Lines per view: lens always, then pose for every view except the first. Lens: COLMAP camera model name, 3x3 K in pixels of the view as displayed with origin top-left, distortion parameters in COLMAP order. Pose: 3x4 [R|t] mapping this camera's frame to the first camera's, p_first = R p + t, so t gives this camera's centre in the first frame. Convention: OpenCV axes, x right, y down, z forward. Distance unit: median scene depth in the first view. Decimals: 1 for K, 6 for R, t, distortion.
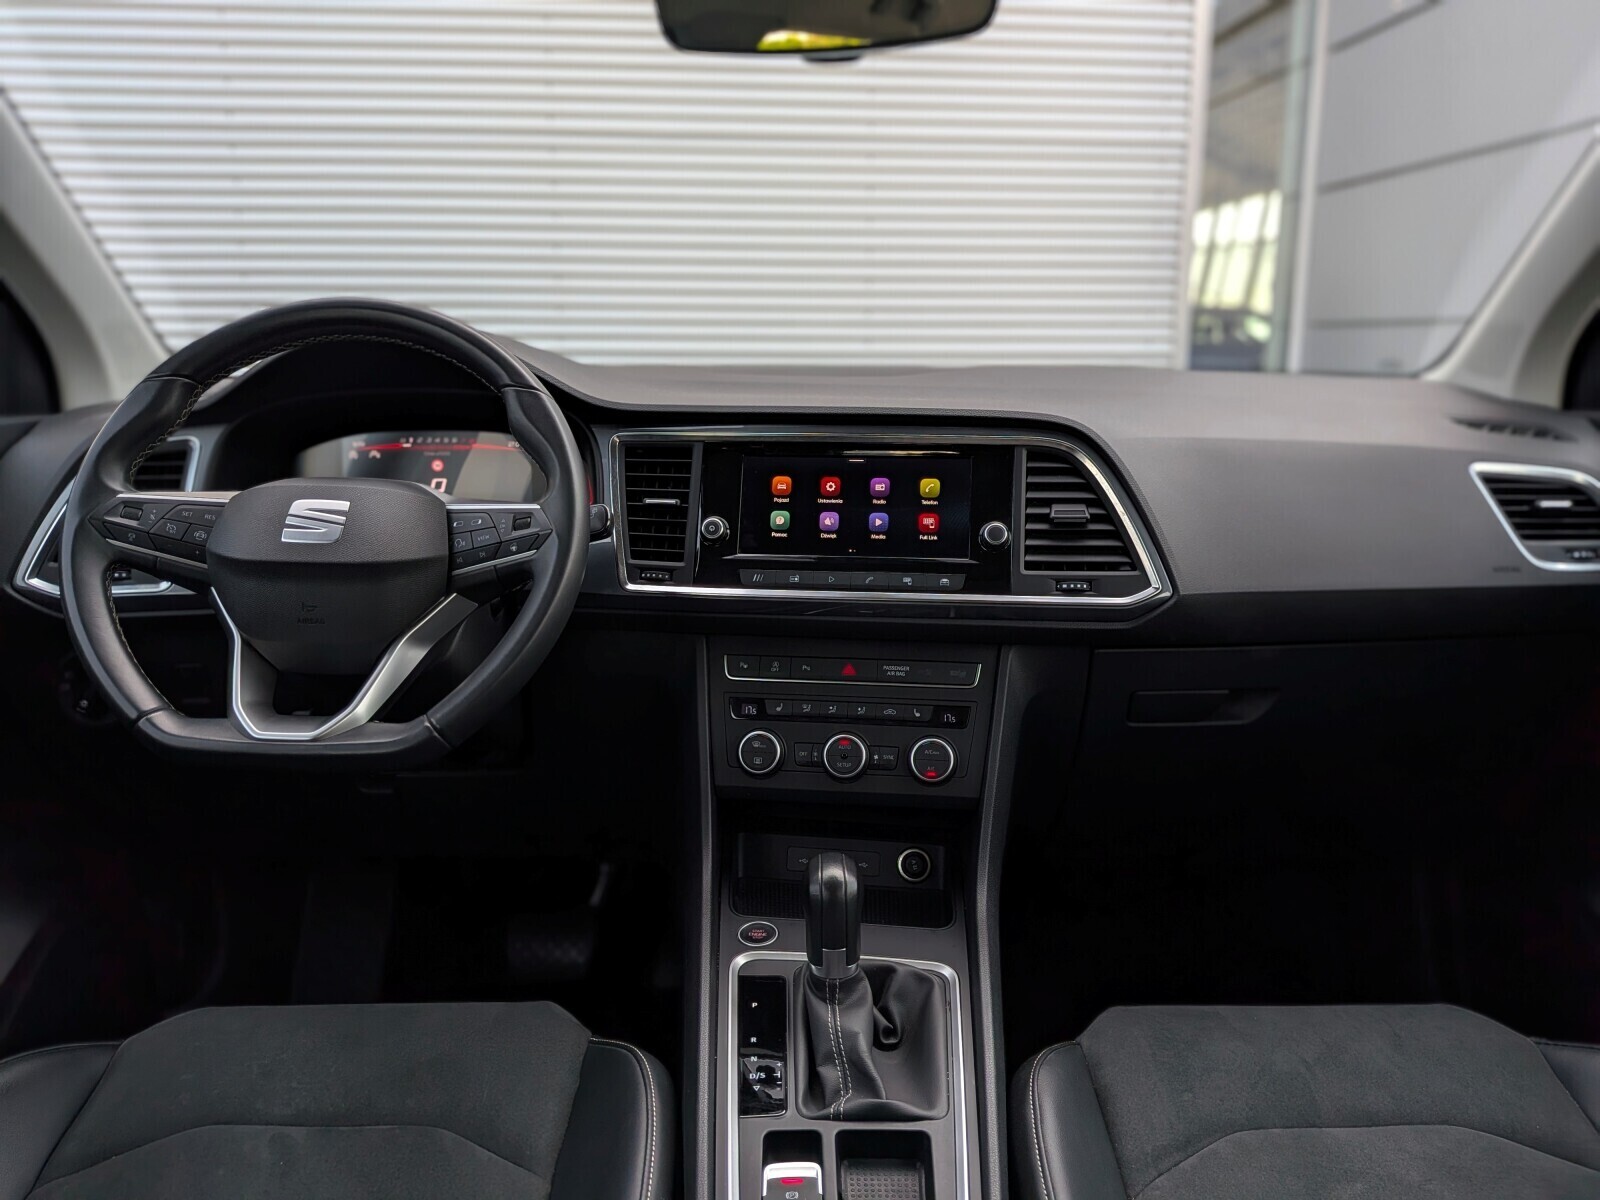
lens RADIAL K [[1158.1, 0, 824.2], [0, 1158.1, 602.3], [0, 0, 1]] dist [0.075278, -0.144641]
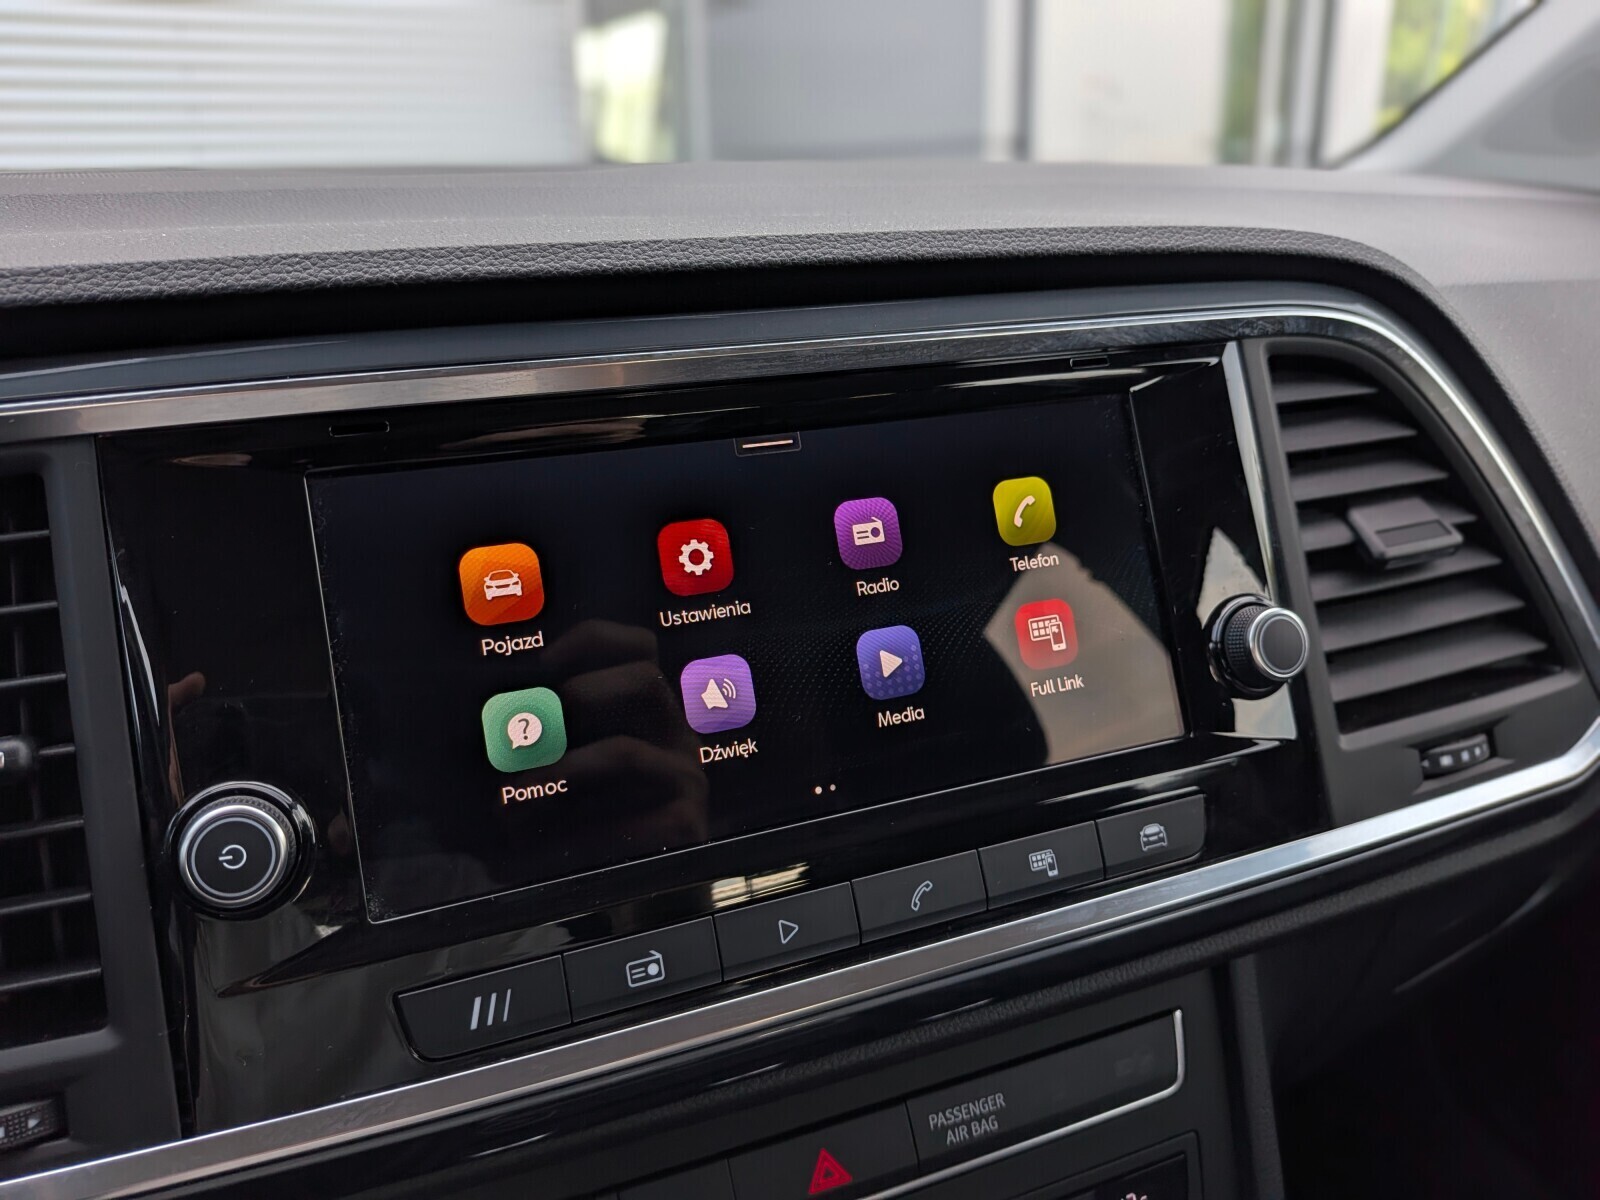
lens RADIAL K [[1157.6, 0, 771.3], [0, 1157.6, 576.7], [0, 0, 1]] dist [0.079161, -0.185427]
pose [[0.884415, -0.170694, 0.434366, -0.095263], [0.129613, 0.983937, 0.122756, -0.129022], [-0.448343, -0.052268, 0.892332, 0.784941]]
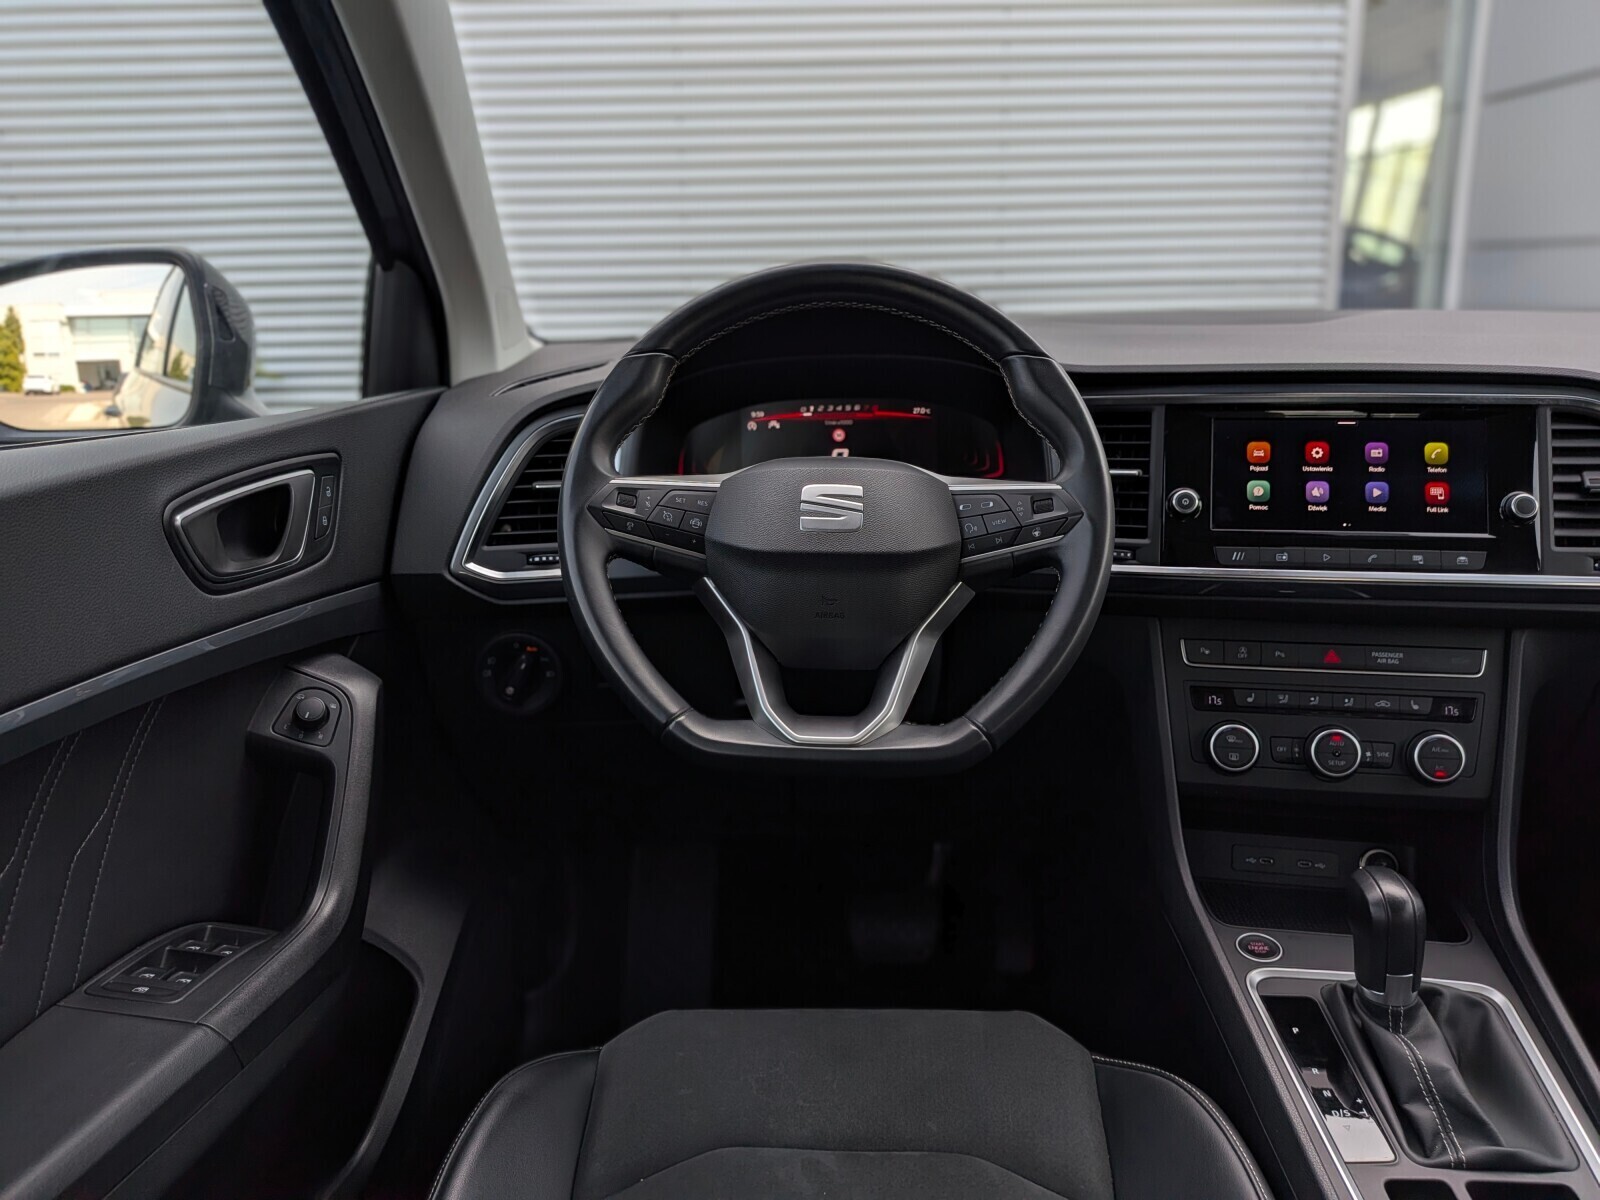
lens RADIAL K [[1160.9, 0, 800.0], [0, 1160.9, 600.0], [0, 0, 1]] dist [0.065095, -0.136510]
pose [[0.996535, -0.004629, -0.083048, -0.327093], [0.008856, 0.998679, 0.050605, -0.036793], [0.082704, -0.051165, 0.995260, 0.065376]]
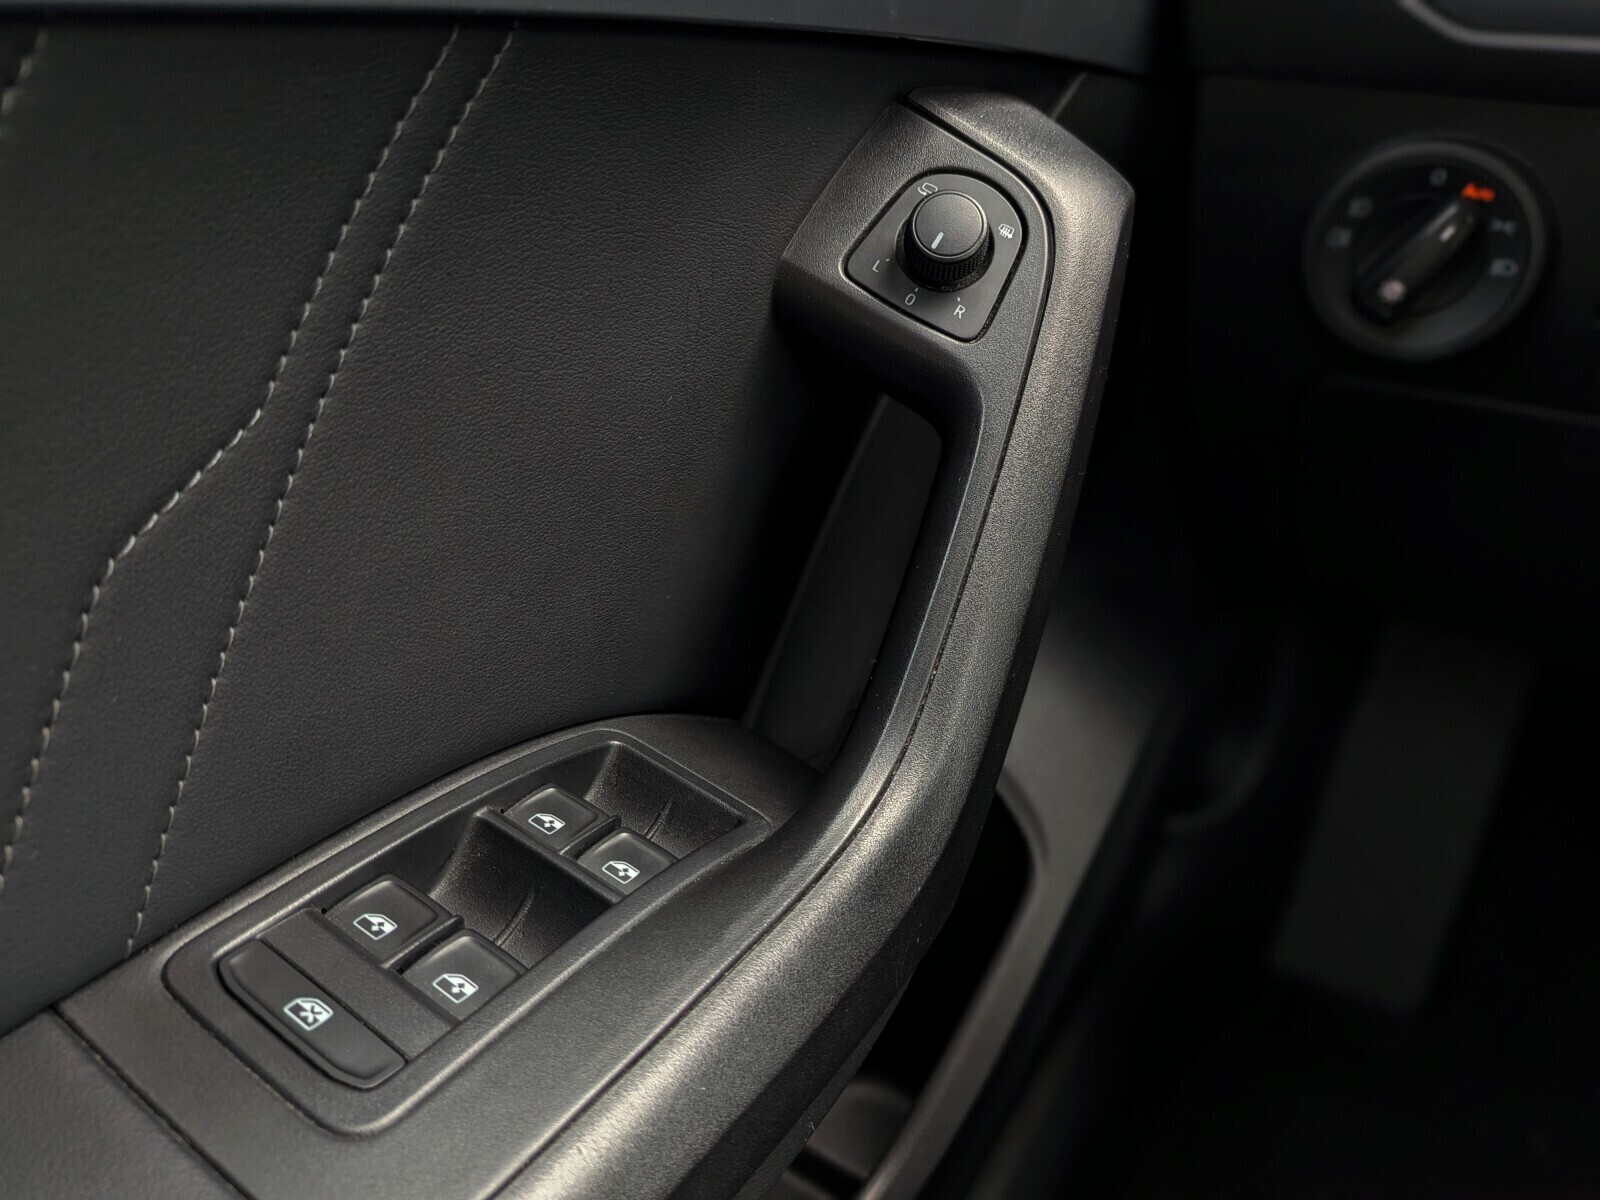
lens RADIAL K [[1160.9, 0, 800.0], [0, 1160.9, 600.0], [0, 0, 1]] dist [0.065095, -0.136510]
pose [[0.830443, 0.294759, -0.472737, -0.605456], [-0.113706, 0.920380, 0.374127, 0.059657], [0.545376, -0.256939, 0.797840, 0.576779]]
